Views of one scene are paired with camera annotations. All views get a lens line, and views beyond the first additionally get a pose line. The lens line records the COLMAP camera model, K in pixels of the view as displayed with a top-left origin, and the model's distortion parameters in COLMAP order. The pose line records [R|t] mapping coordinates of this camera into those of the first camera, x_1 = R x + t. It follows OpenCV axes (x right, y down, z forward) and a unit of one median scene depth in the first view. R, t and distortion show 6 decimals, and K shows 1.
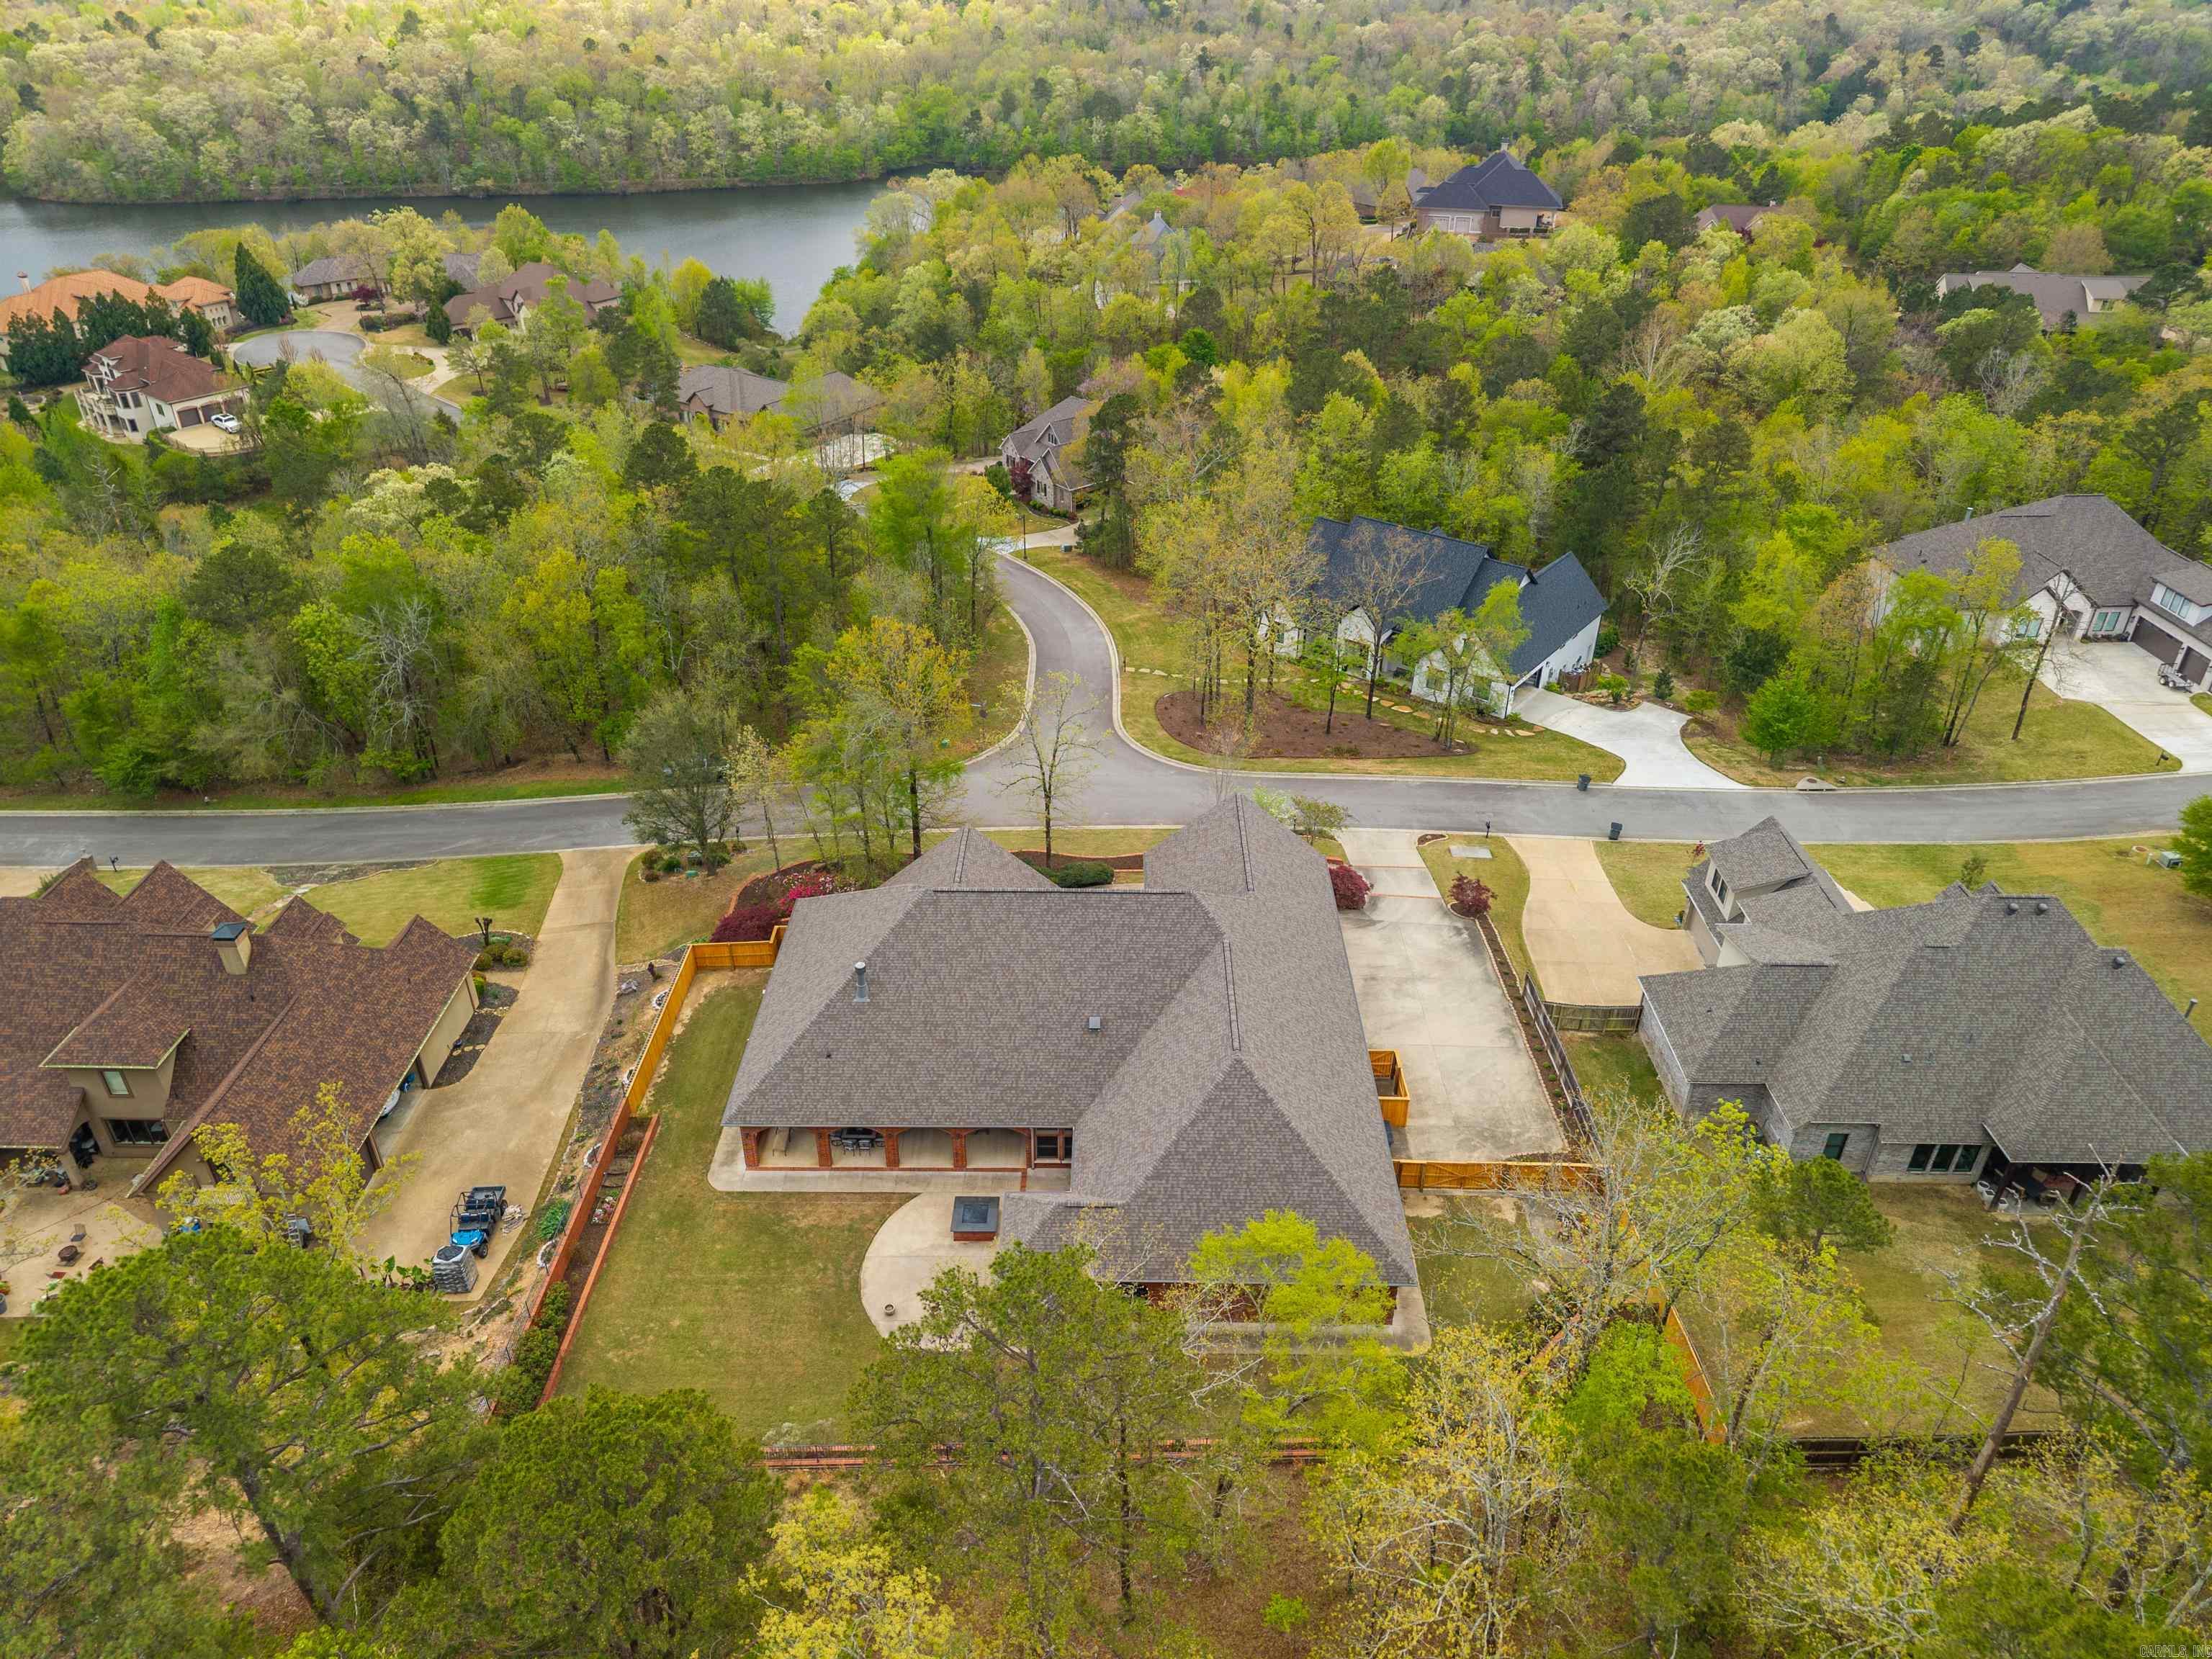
lens RADIAL K [[1500.4, 0, 1106.0], [0, 1500.4, 829.5], [0, 0, 1]] dist [-0.003369, 0.000297]
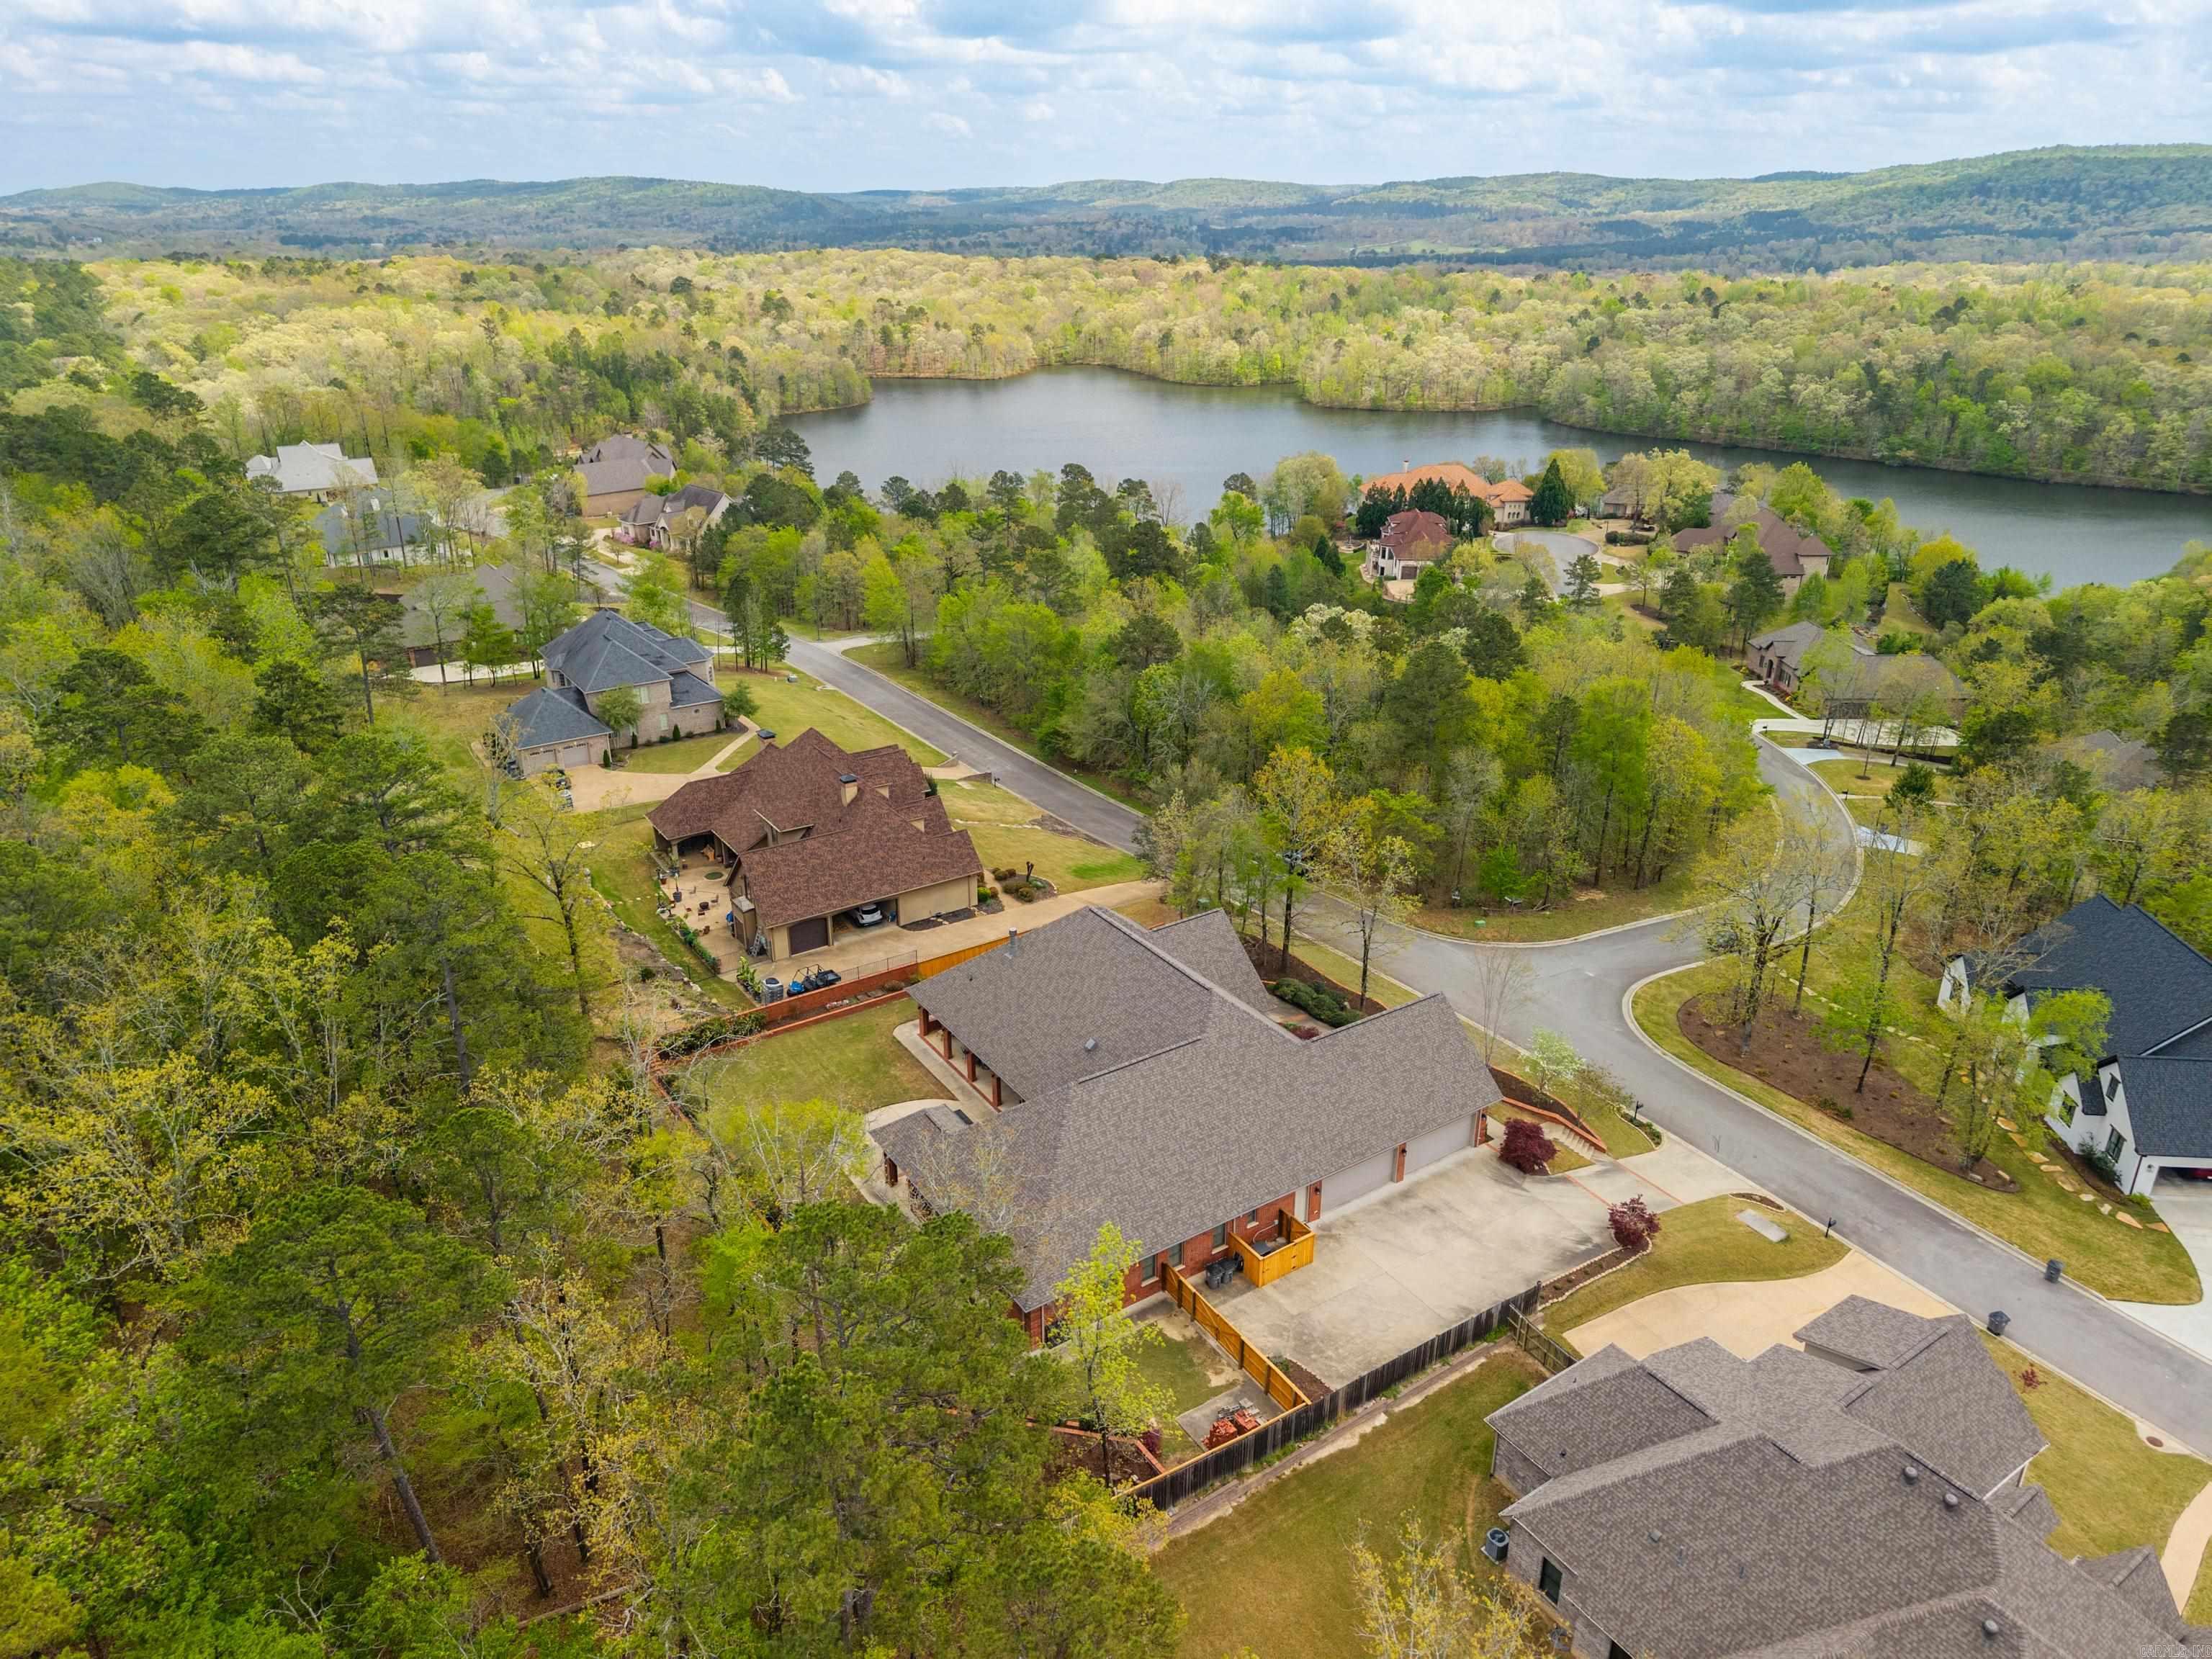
lens RADIAL K [[1481.8, 0, 1106.0], [0, 1481.8, 829.5], [0, 0, 1]] dist [0.000526, -0.000872]
pose [[0.547998, 0.317794, -0.773760, 0.510060], [-0.433878, 0.898844, 0.061884, -0.063785], [0.715156, 0.301805, 0.630449, 0.112042]]
